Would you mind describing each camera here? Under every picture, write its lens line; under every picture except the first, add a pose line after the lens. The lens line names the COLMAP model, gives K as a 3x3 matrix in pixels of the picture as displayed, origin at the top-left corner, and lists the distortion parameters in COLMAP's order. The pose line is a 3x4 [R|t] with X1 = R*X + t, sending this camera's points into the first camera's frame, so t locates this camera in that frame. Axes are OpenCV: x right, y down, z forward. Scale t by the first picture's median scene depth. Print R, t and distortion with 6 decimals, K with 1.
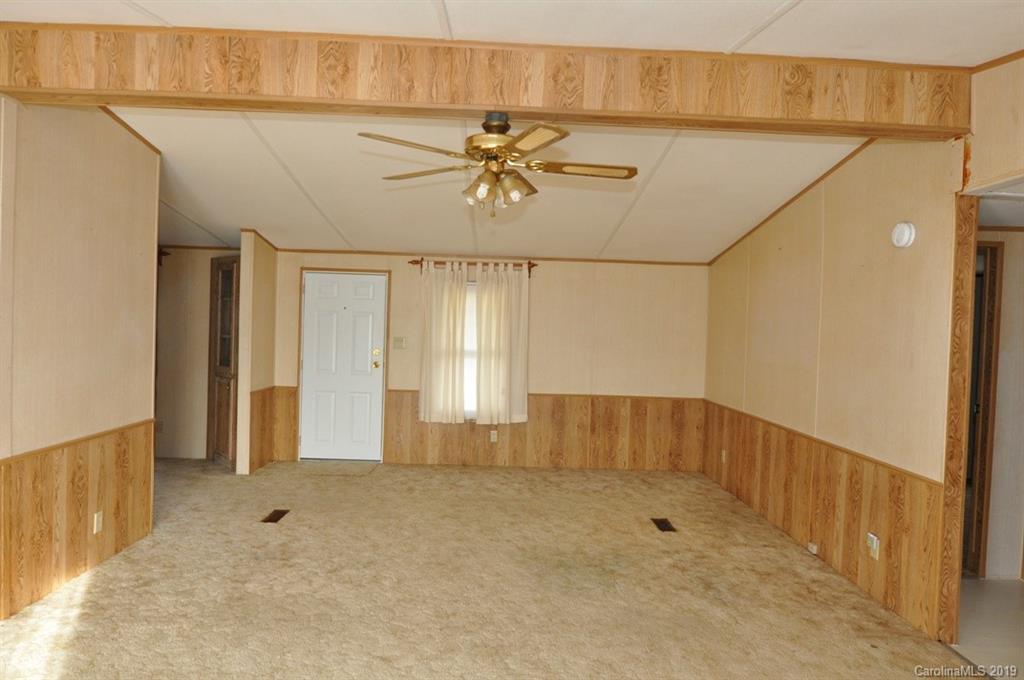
lens RADIAL K [[623.6, 0, 513.2], [0, 623.6, 335.9], [0, 0, 1]] dist [-0.013291, -0.003785]
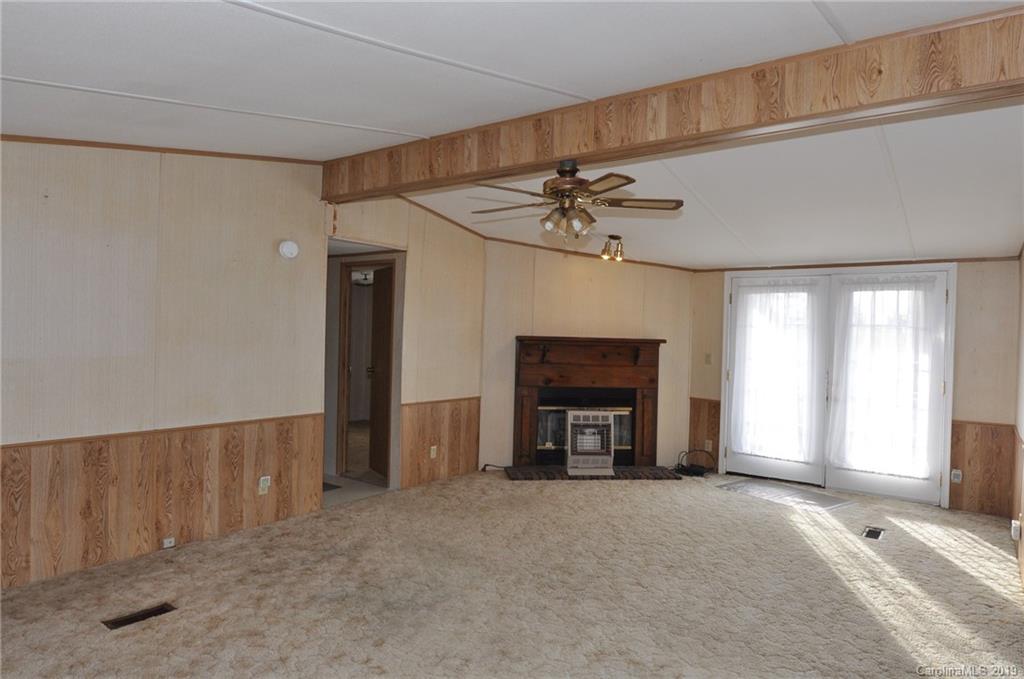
lens RADIAL K [[623.6, 0, 510.0], [0, 623.6, 338.5], [0, 0, 1]] dist [-0.013291, -0.003785]
pose [[-0.780852, -0.061814, 0.621651, -0.577658], [-0.041172, 0.998021, 0.047522, -0.044953], [-0.623358, 0.011513, -0.781851, 1.623799]]
